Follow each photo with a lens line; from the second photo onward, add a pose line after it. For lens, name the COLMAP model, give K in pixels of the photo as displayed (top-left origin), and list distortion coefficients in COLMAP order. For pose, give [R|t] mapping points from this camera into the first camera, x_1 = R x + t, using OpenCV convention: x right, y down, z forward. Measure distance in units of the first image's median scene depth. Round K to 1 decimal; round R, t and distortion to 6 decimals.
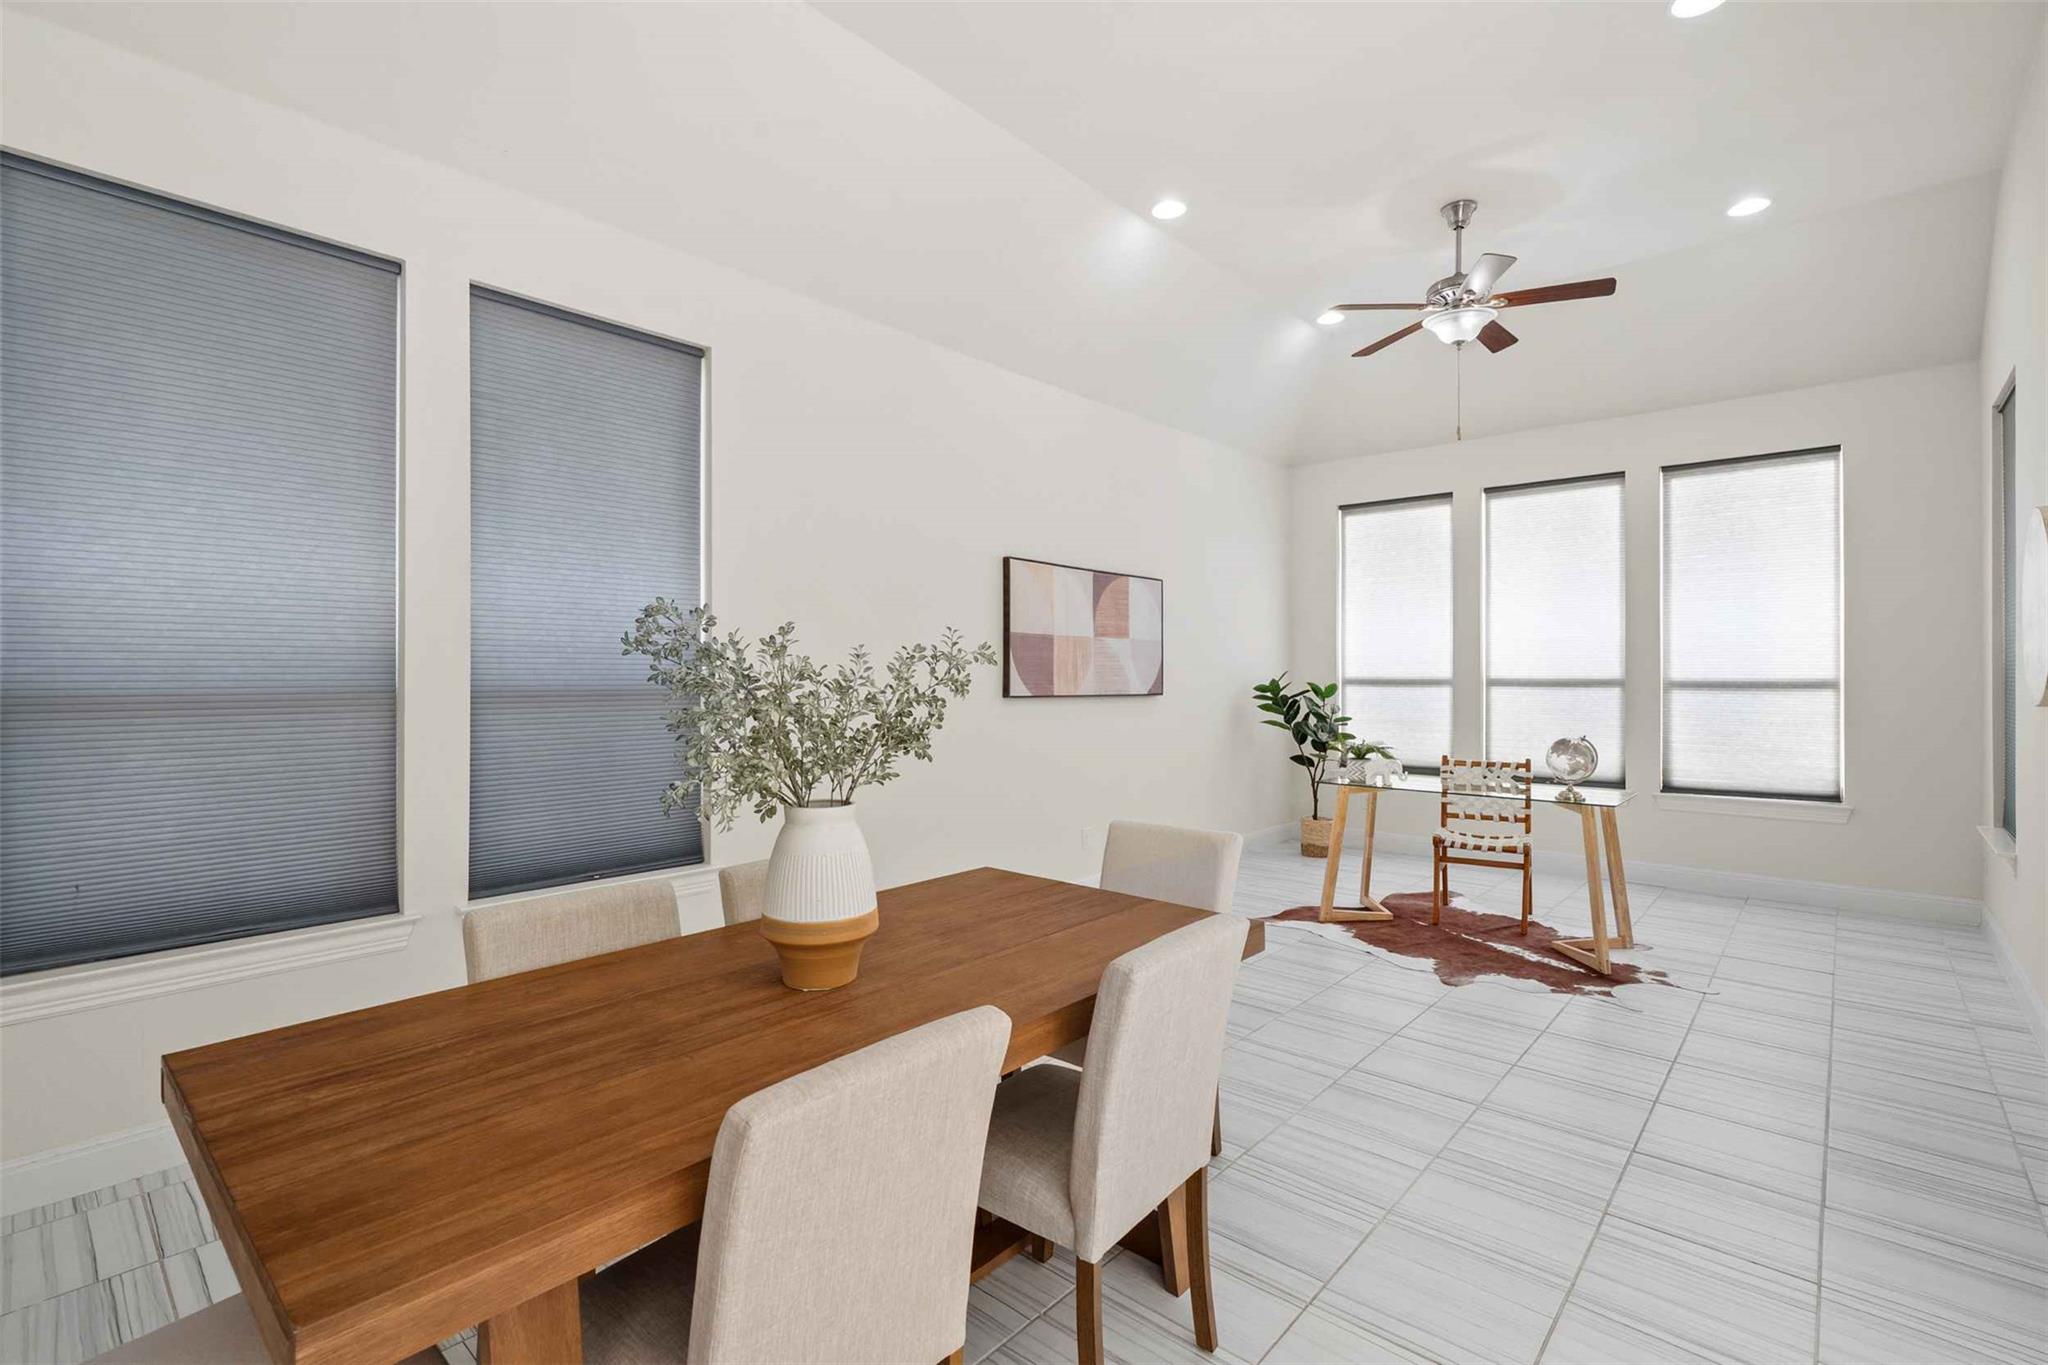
lens RADIAL K [[920.2, 0, 1020.2], [0, 920.2, 678.7], [0, 0, 1]] dist [-0.007501, 0.002451]
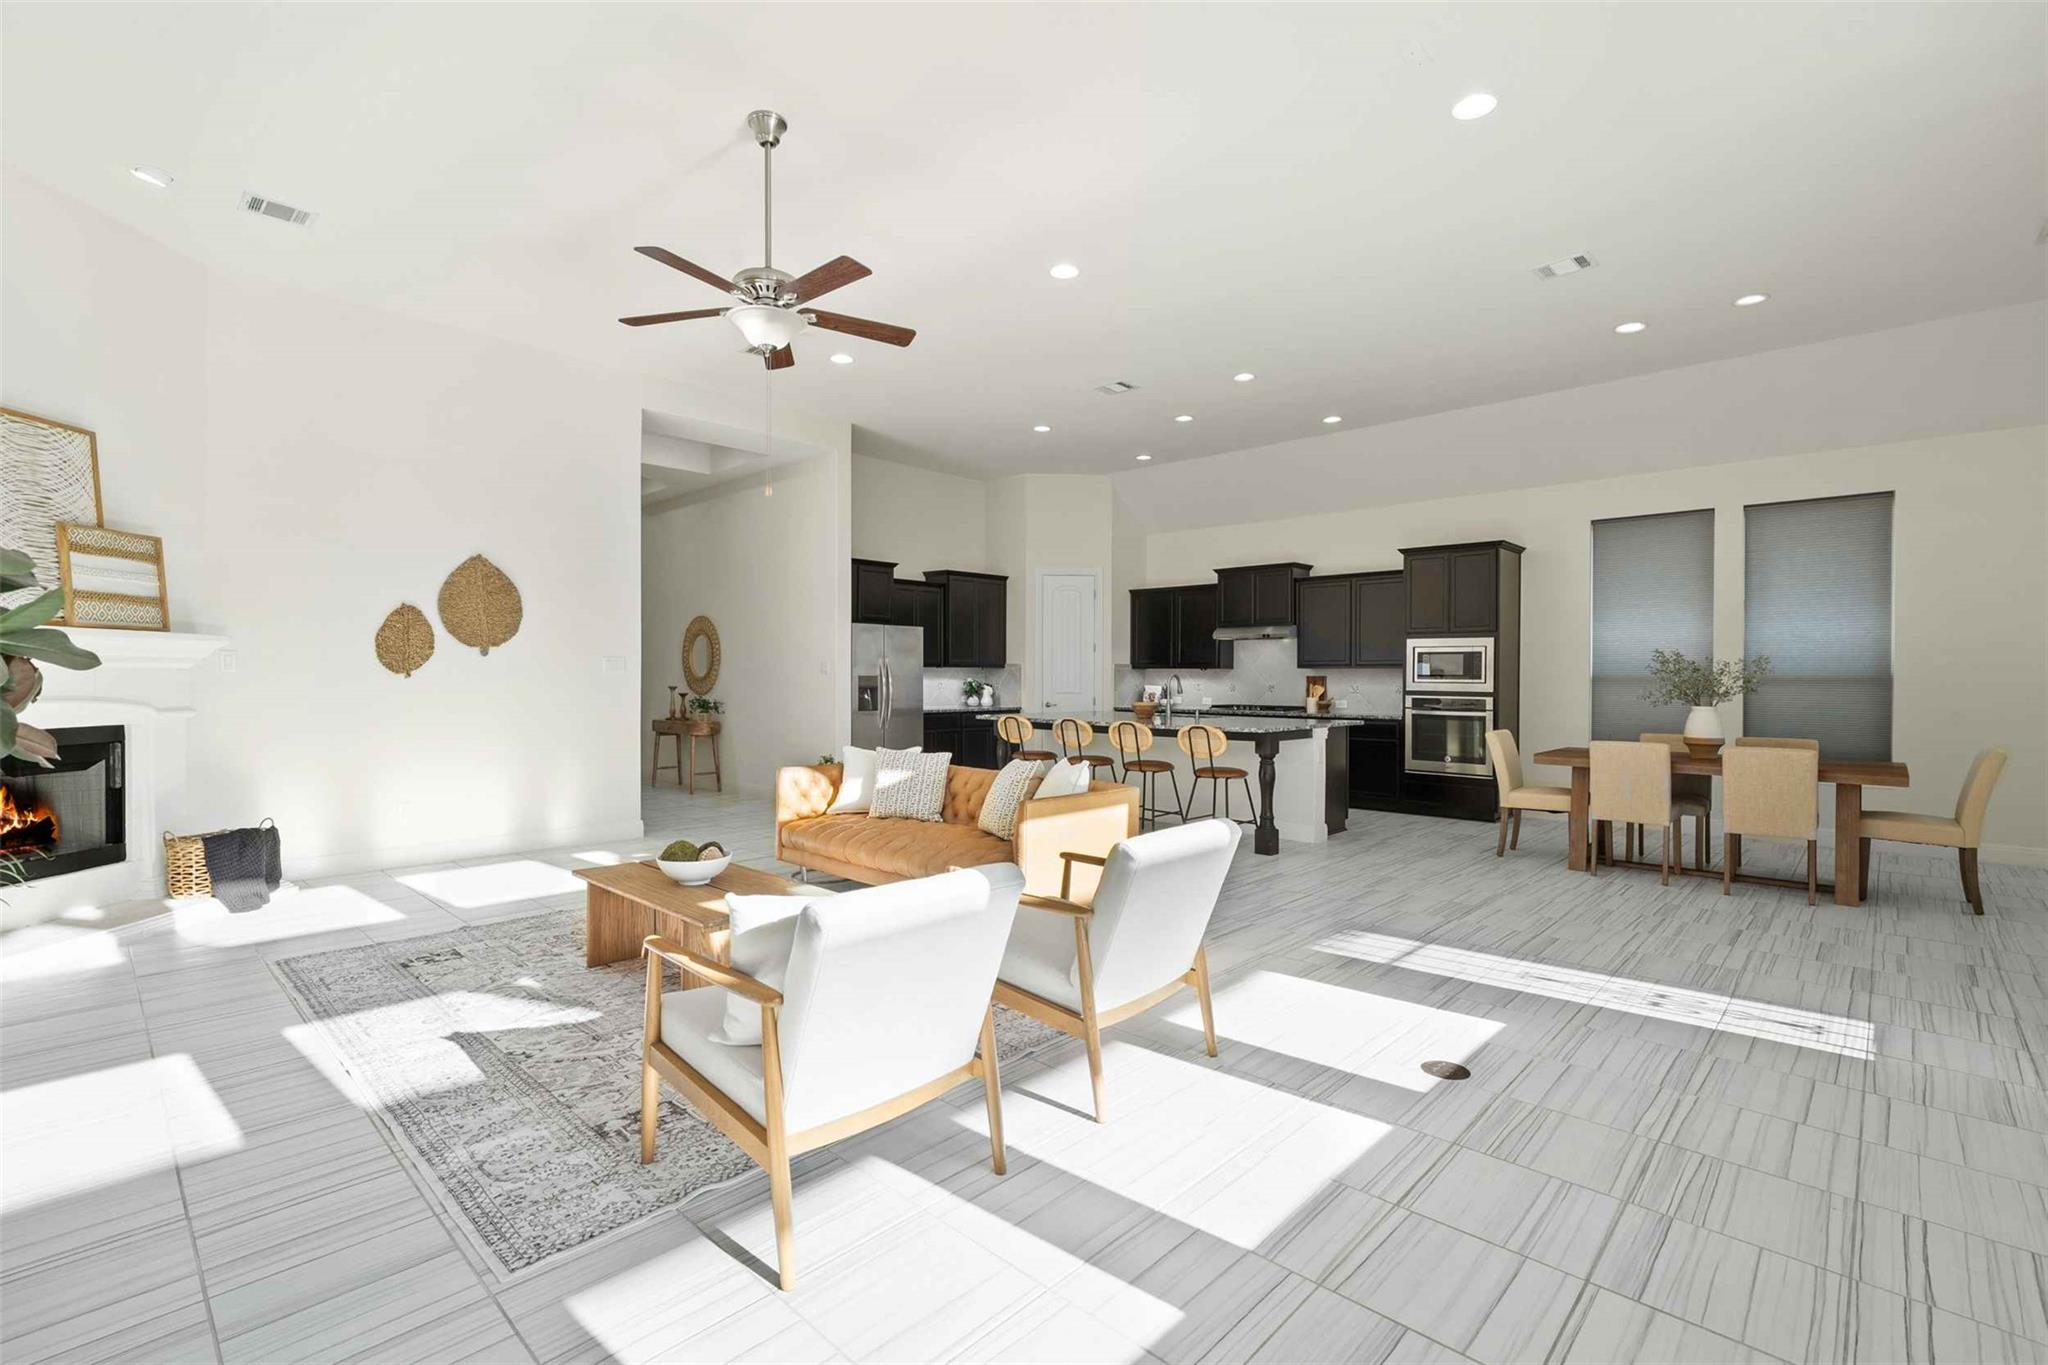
lens RADIAL K [[920.2, 0, 1020.3], [0, 920.2, 676.0], [0, 0, 1]] dist [-0.007501, 0.002451]
pose [[-0.029874, -0.001269, -0.999553, 1.051653], [-0.008069, 0.999967, -0.001028, 0.016074], [0.999521, 0.008035, -0.029883, -0.462571]]
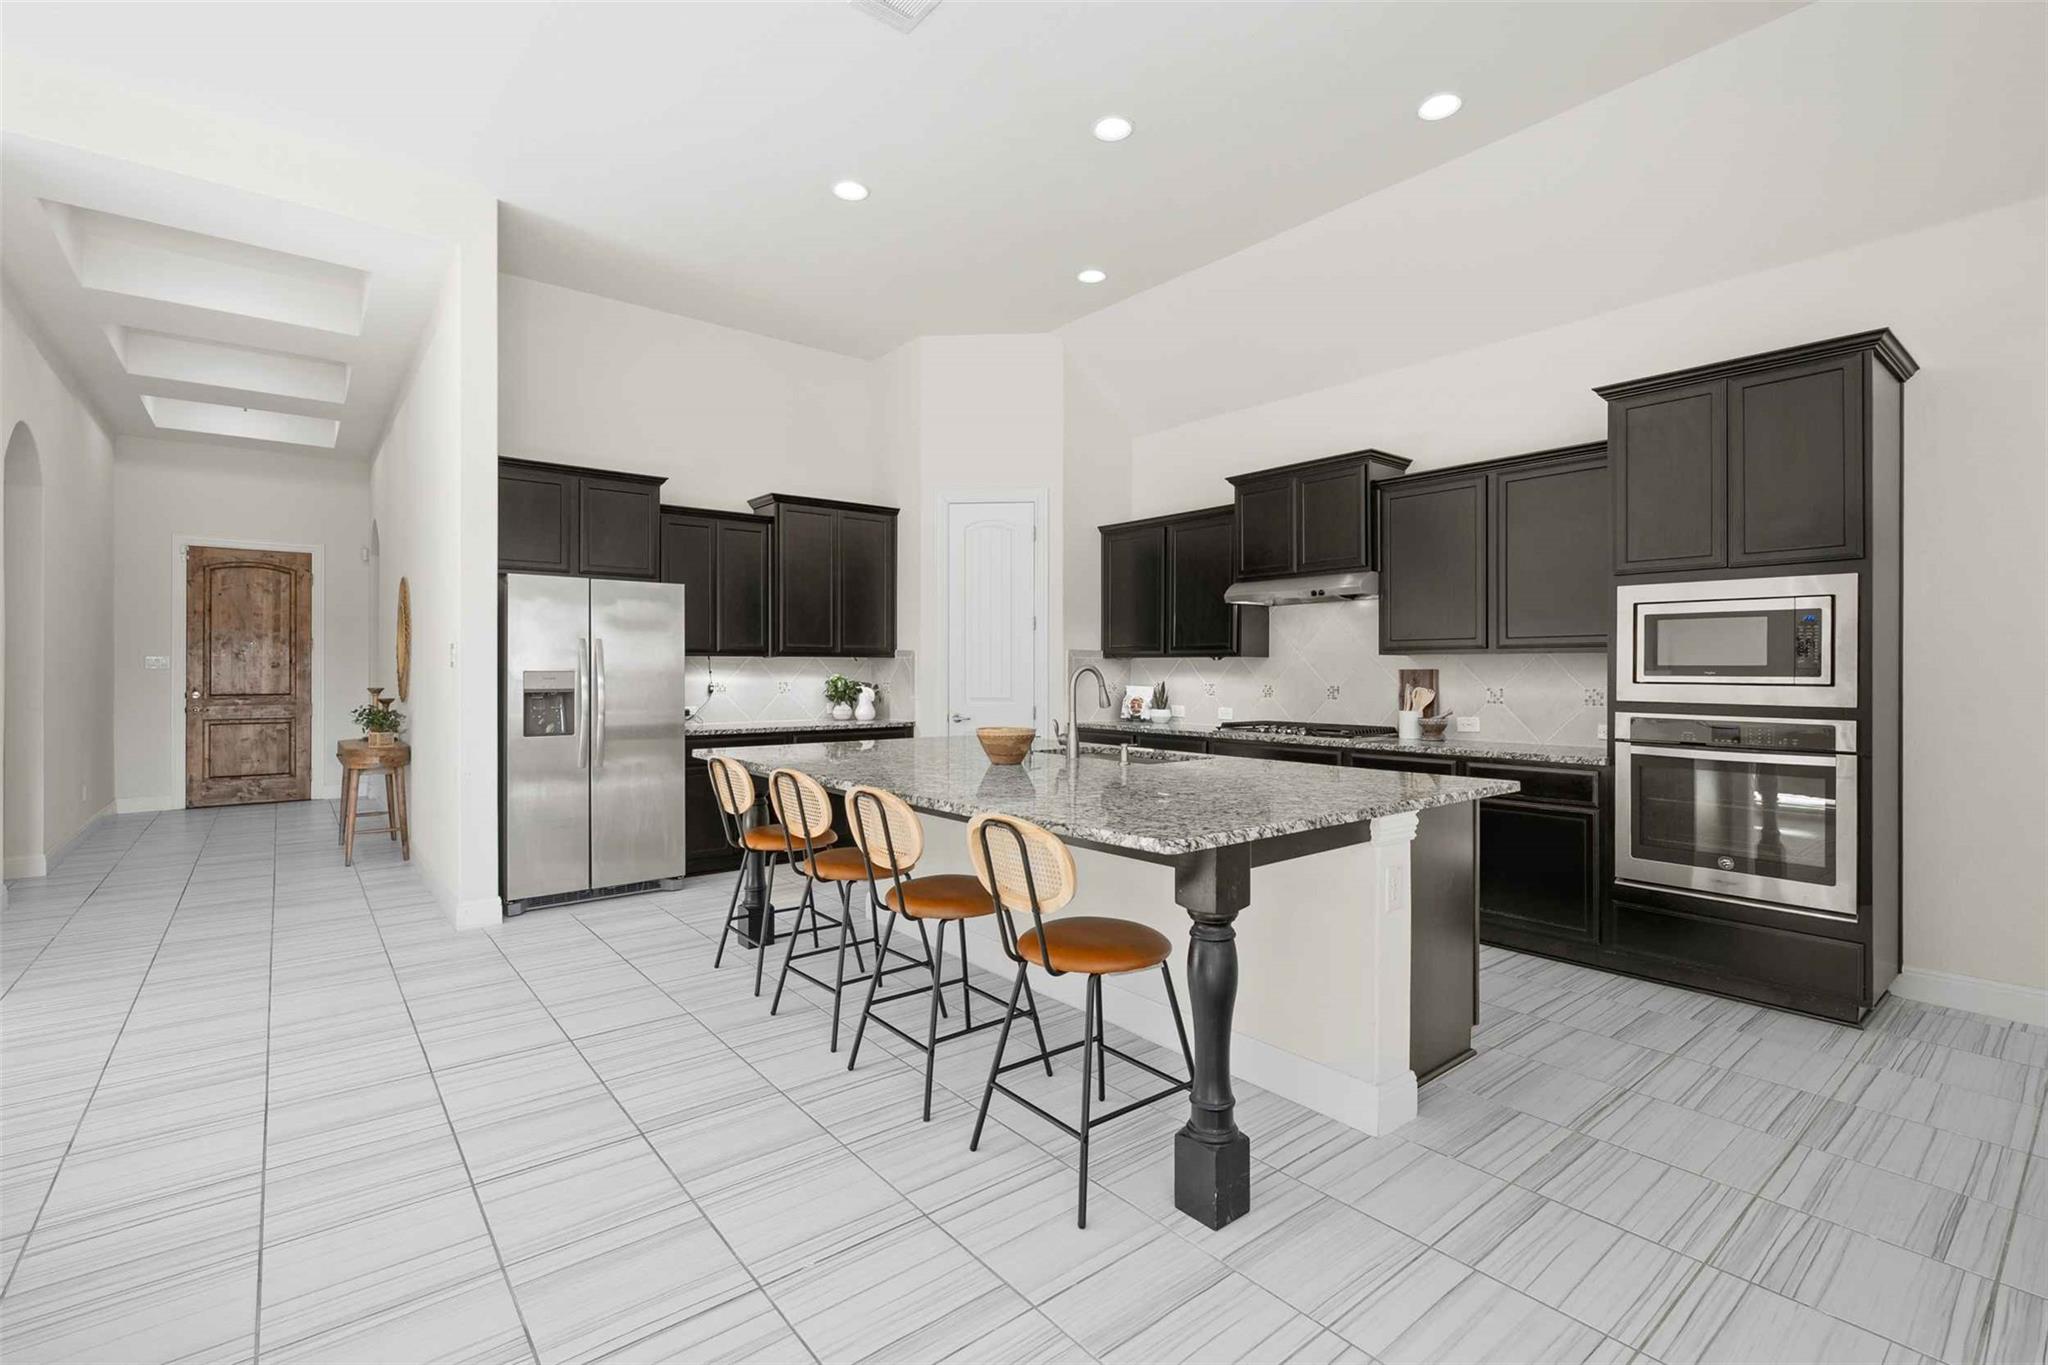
lens RADIAL K [[920.2, 0, 1023.1], [0, 920.2, 668.6], [0, 0, 1]] dist [-0.007501, 0.002451]
pose [[-0.157649, -0.002471, -0.987492, 0.218549], [-0.005565, 0.999983, -0.001614, 0.012714], [0.987479, 0.005241, -0.157661, -0.185318]]
